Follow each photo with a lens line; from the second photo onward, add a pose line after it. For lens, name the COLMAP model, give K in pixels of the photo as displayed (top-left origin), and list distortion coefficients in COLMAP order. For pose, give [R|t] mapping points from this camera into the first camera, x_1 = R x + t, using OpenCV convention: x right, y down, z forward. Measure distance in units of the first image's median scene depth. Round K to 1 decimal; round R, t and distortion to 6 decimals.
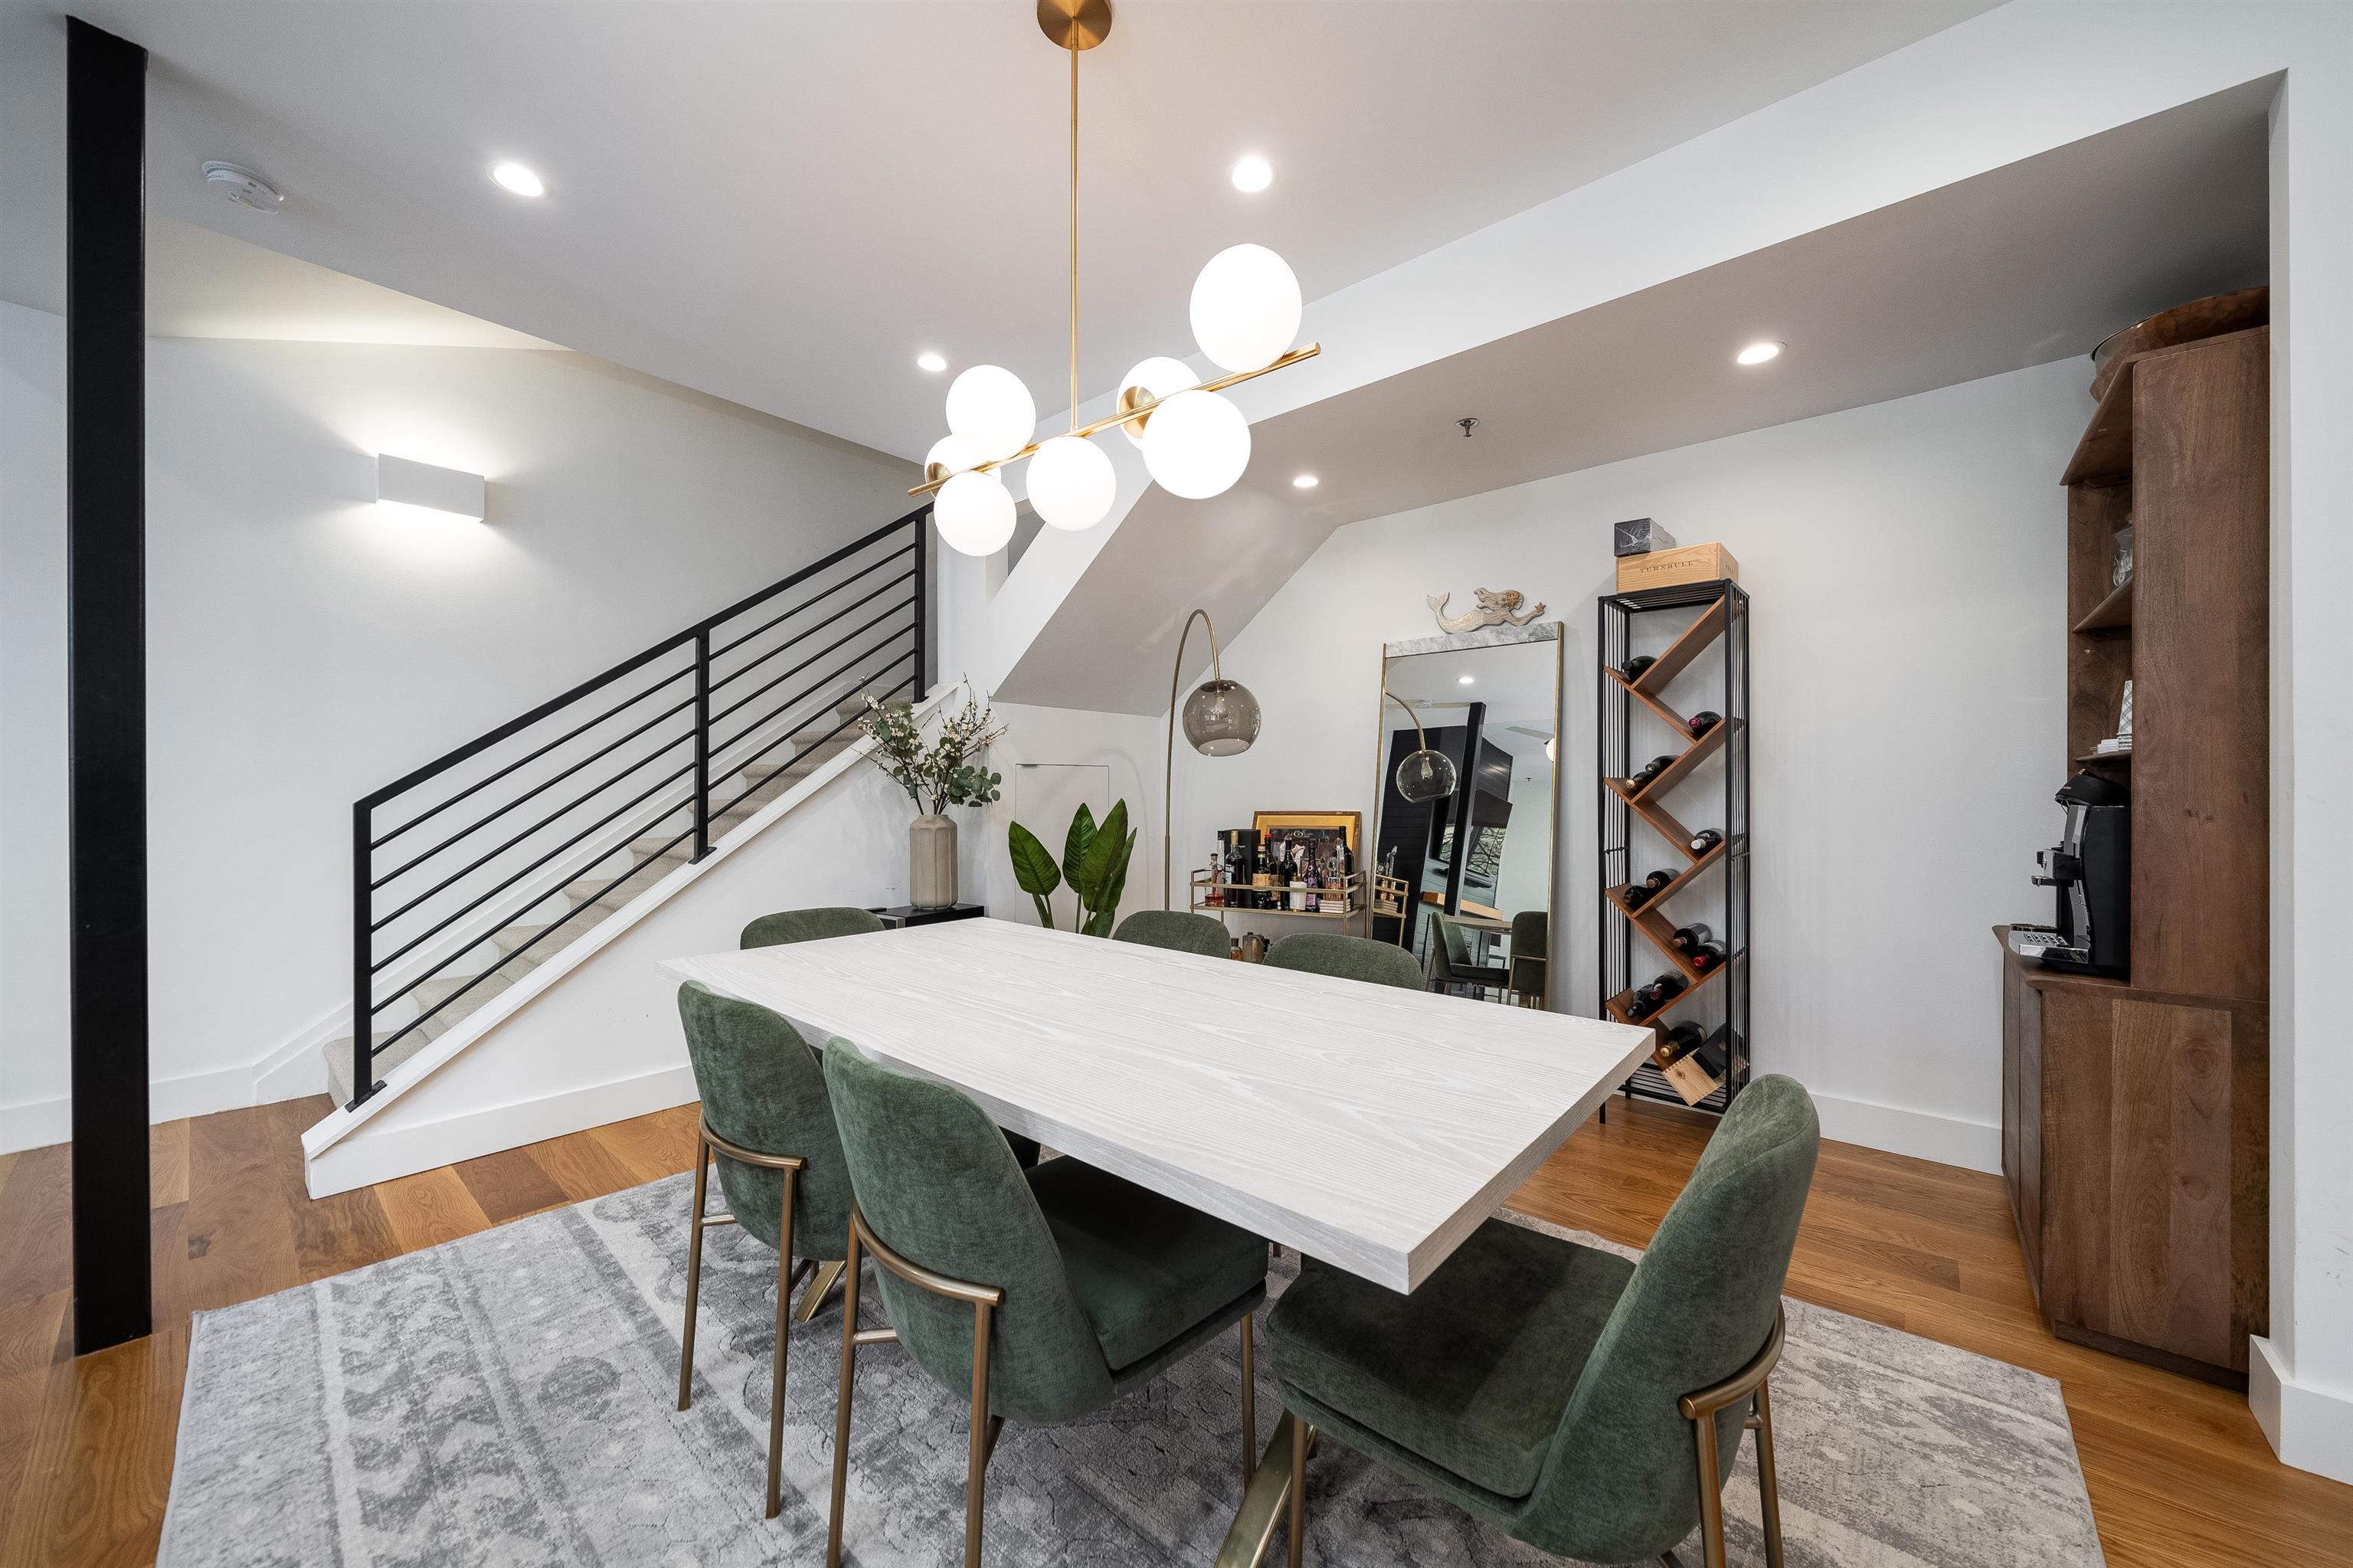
lens RADIAL K [[843.8, 0, 1185.1], [0, 843.8, 790.9], [0, 0, 1]] dist [-0.003366, 0.000122]
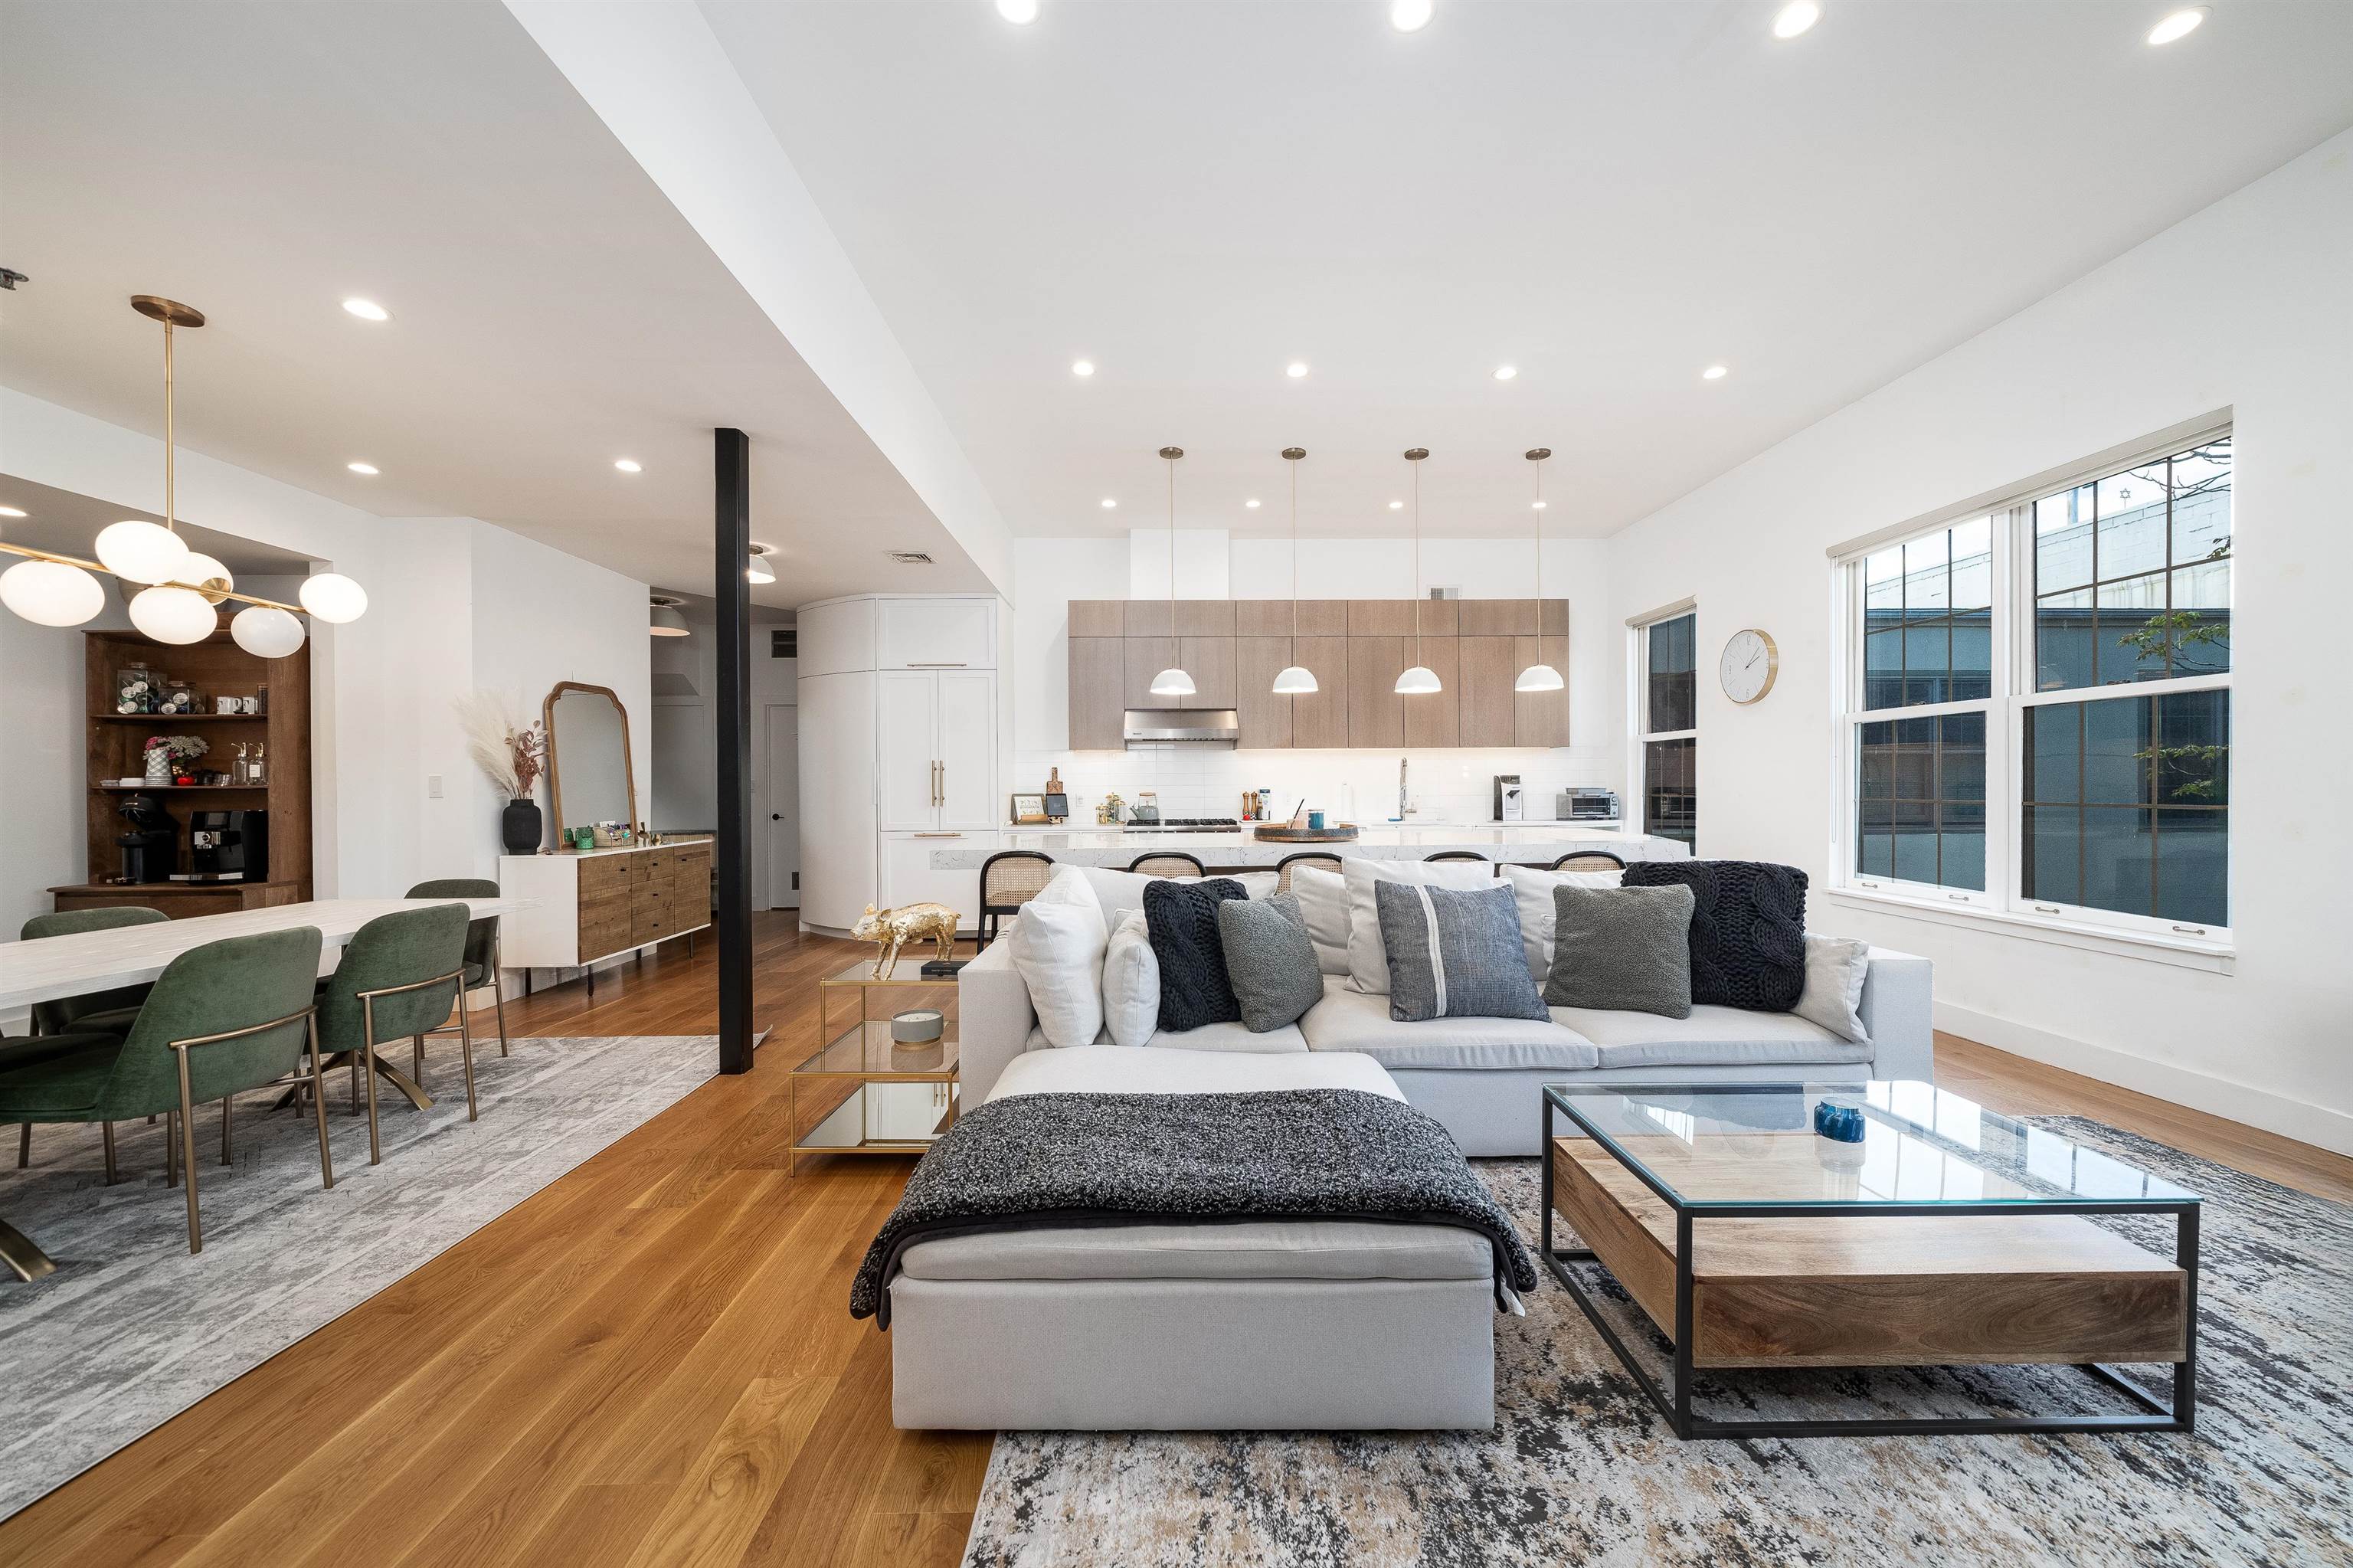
lens RADIAL K [[843.8, 0, 1185.1], [0, 843.8, 790.9], [0, 0, 1]] dist [-0.003366, 0.000122]
pose [[-0.667618, 0.000824, 0.744504, -1.489010], [0.009736, 0.999924, 0.007625, -0.017563], [-0.744440, 0.012339, -0.667575, 0.376909]]
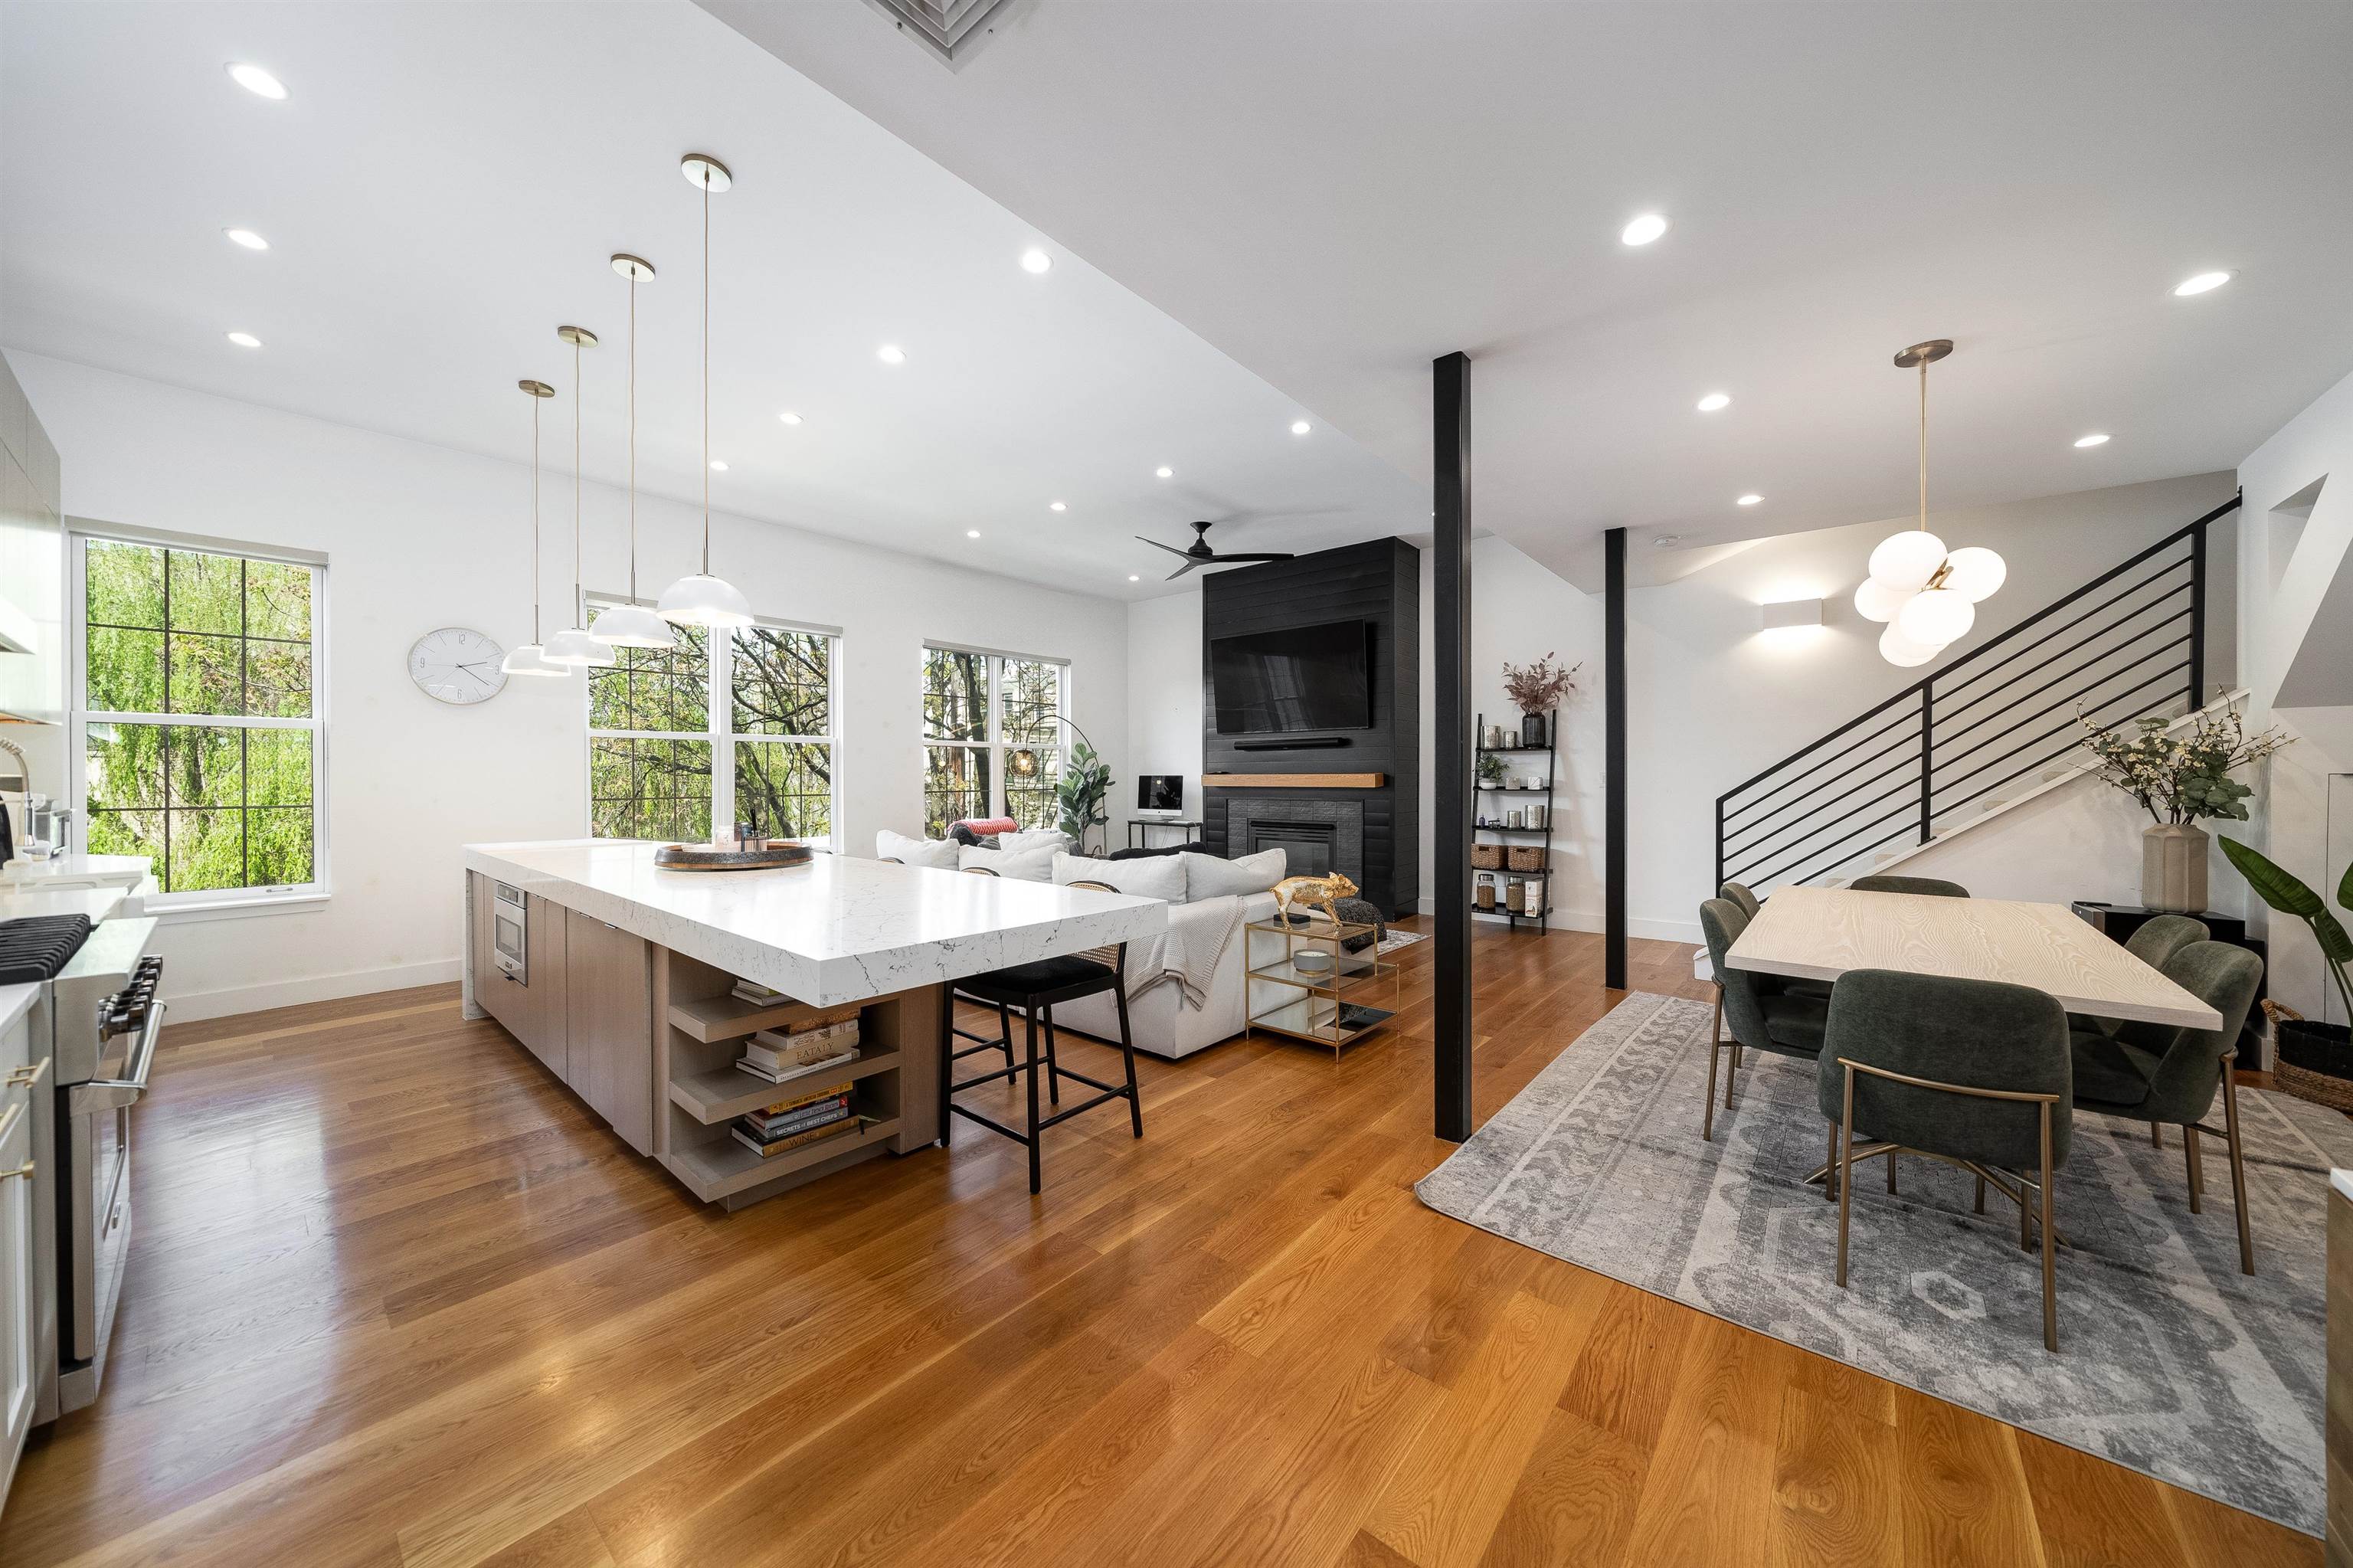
lens RADIAL K [[812.1, 0, 1179.6], [0, 812.1, 779.1], [0, 0, 1]] dist [-0.001562, -0.000082]
pose [[0.006762, 0.008717, -0.999939, 0.877065], [-0.001933, 0.999960, 0.008704, -0.043266], [0.999975, 0.001874, 0.006779, -0.300938]]
